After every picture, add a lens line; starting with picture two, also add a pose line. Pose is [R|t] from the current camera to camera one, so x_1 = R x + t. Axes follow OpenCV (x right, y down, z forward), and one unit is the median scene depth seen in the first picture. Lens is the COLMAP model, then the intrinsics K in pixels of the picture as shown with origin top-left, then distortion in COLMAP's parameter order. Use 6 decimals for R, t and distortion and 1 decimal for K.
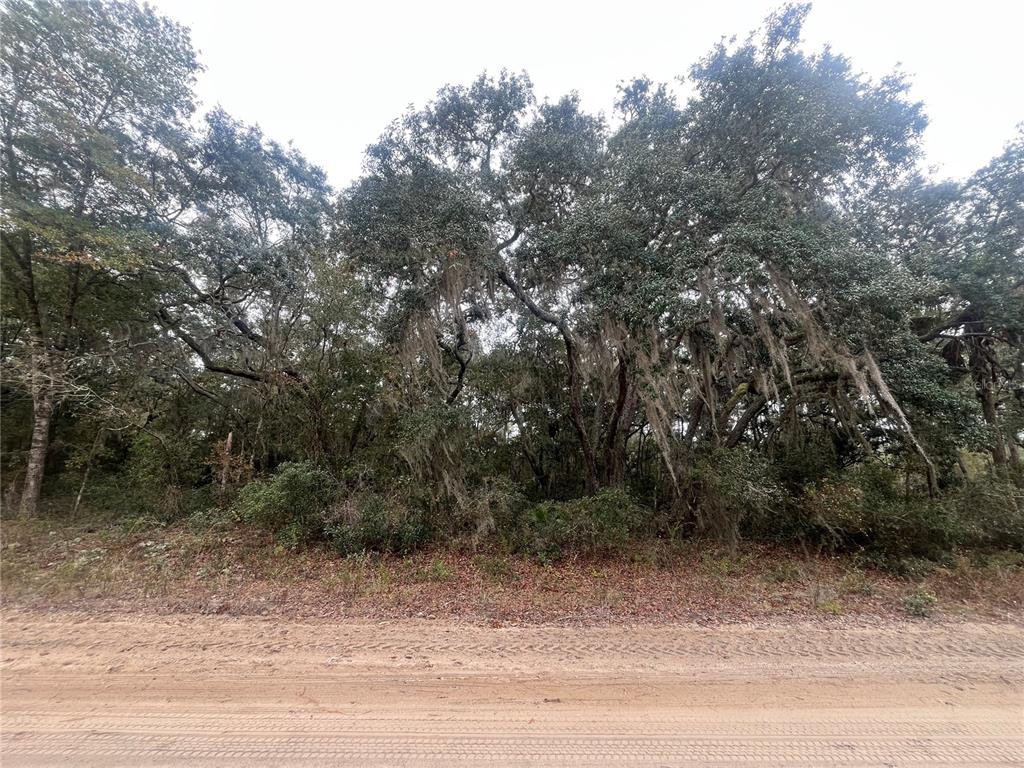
lens RADIAL K [[418.8, 0, 508.0], [0, 418.8, 381.4], [0, 0, 1]] dist [-0.001904, 0.000093]
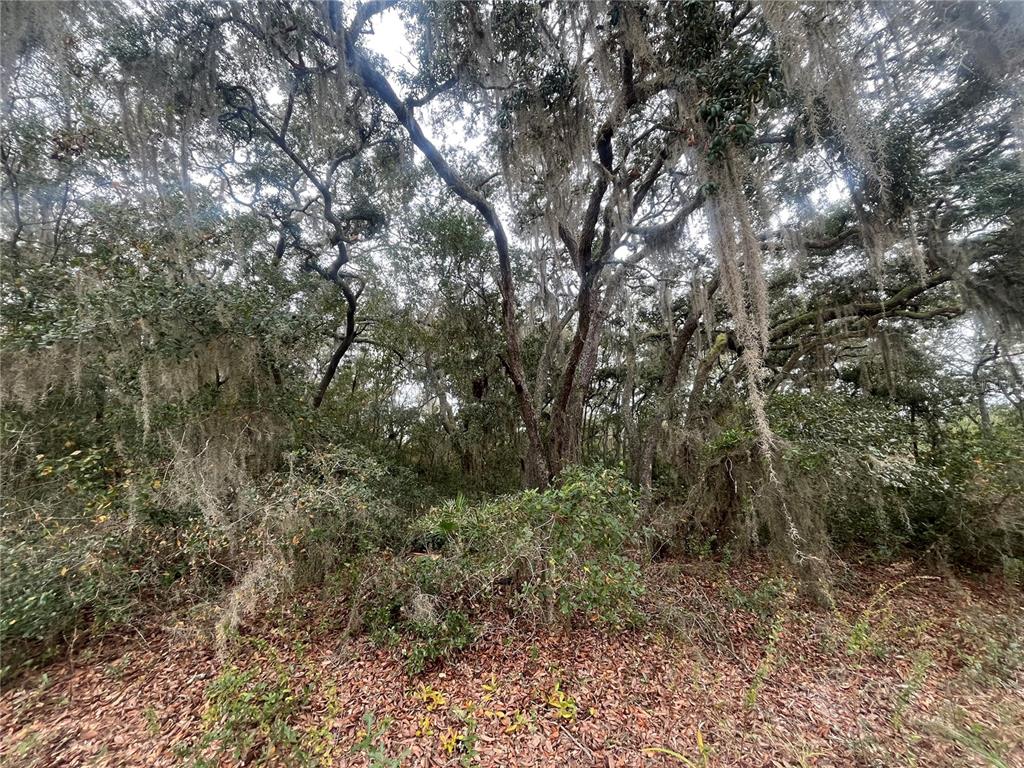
lens RADIAL K [[418.8, 0, 508.3], [0, 418.8, 384.5], [0, 0, 1]] dist [-0.001904, 0.000093]
pose [[0.988705, 0.004042, 0.149822, 0.058245], [-0.010495, 0.999050, 0.042305, 0.090921], [-0.149509, -0.043400, 0.987807, 0.357736]]
